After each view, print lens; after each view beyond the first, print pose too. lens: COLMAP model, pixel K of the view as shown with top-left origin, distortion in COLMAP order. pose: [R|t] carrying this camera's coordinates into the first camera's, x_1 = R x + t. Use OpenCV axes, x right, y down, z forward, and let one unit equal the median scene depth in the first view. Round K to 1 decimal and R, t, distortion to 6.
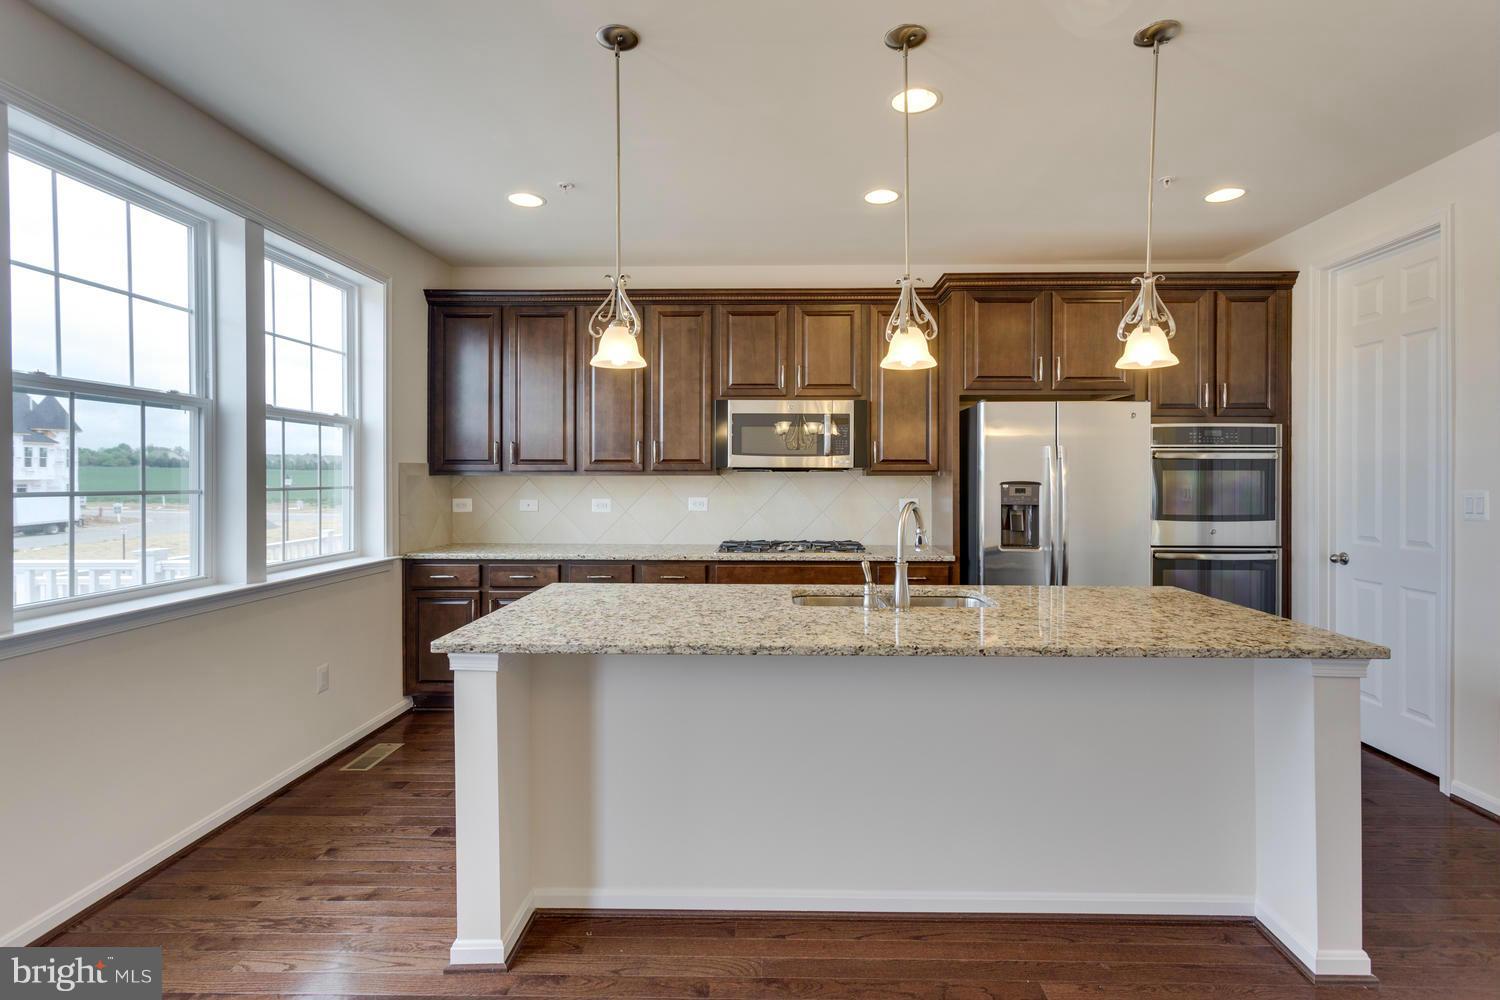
lens RADIAL K [[719.6, 0, 770.5], [0, 719.6, 481.1], [0, 0, 1]] dist [0.003182, 0.004904]
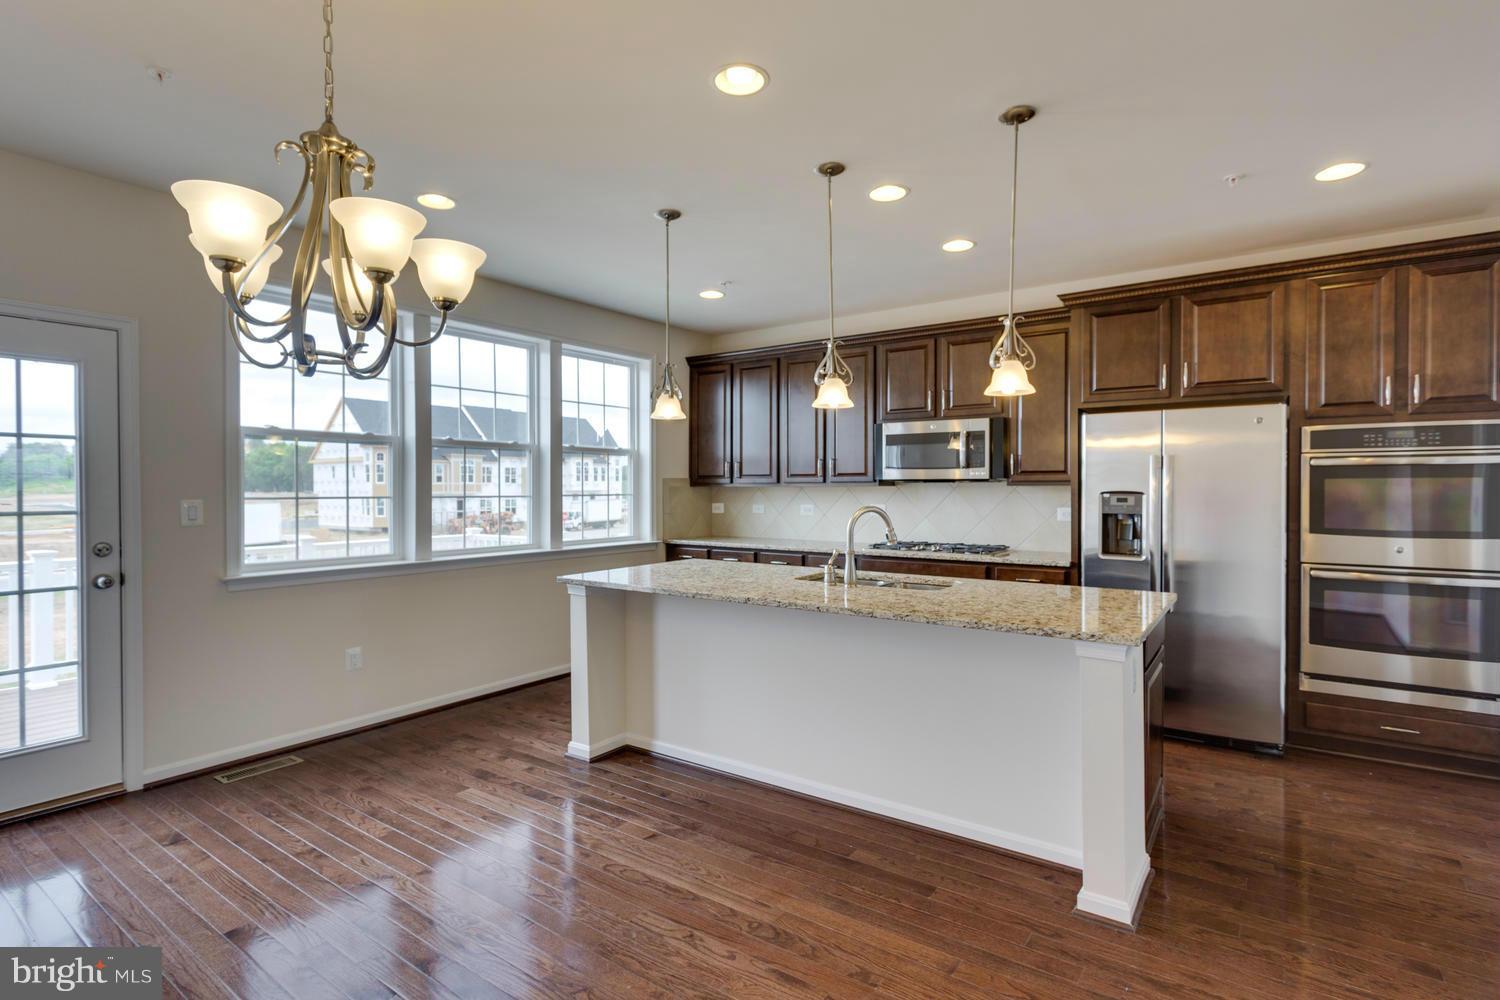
lens RADIAL K [[719.6, 0, 782.0], [0, 719.6, 497.6], [0, 0, 1]] dist [0.003182, 0.004904]
pose [[0.844136, 0.005497, -0.536101, 0.469652], [-0.001147, 0.999964, 0.008448, 0.001674], [0.536128, -0.006516, 0.844112, -0.117350]]
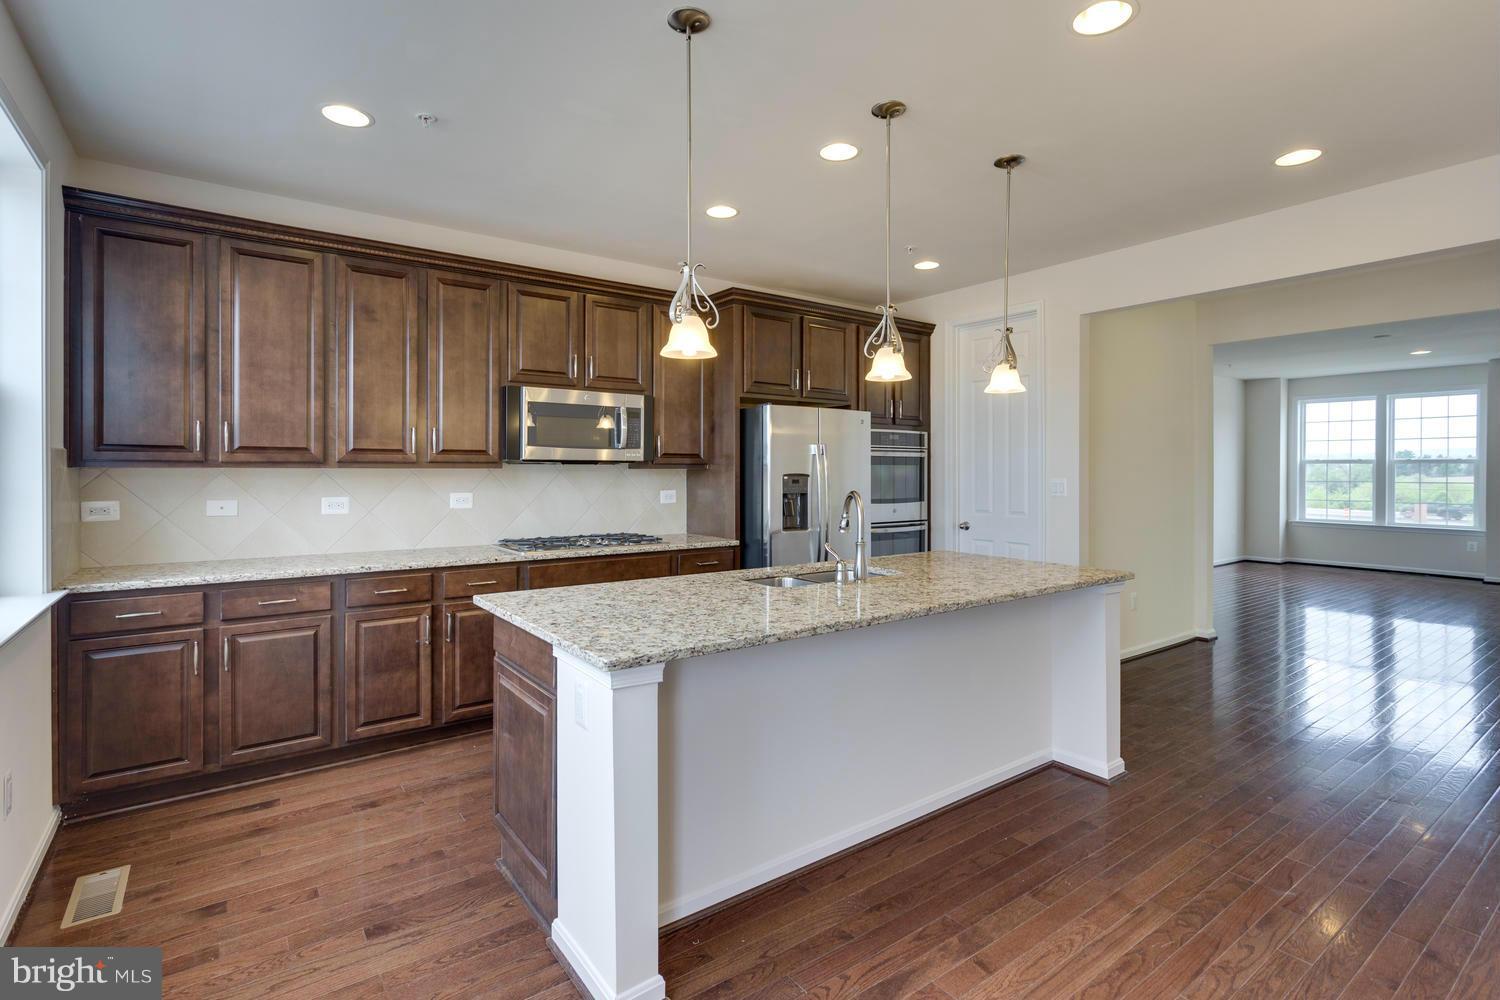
lens RADIAL K [[719.6, 0, 748.1], [0, 719.6, 473.2], [0, 0, 1]] dist [0.003182, 0.004904]
pose [[0.798613, -0.002583, 0.601839, -0.405447], [0.003437, 0.999994, -0.000270, -0.000229], [-0.601835, 0.002284, 0.798617, 0.096622]]
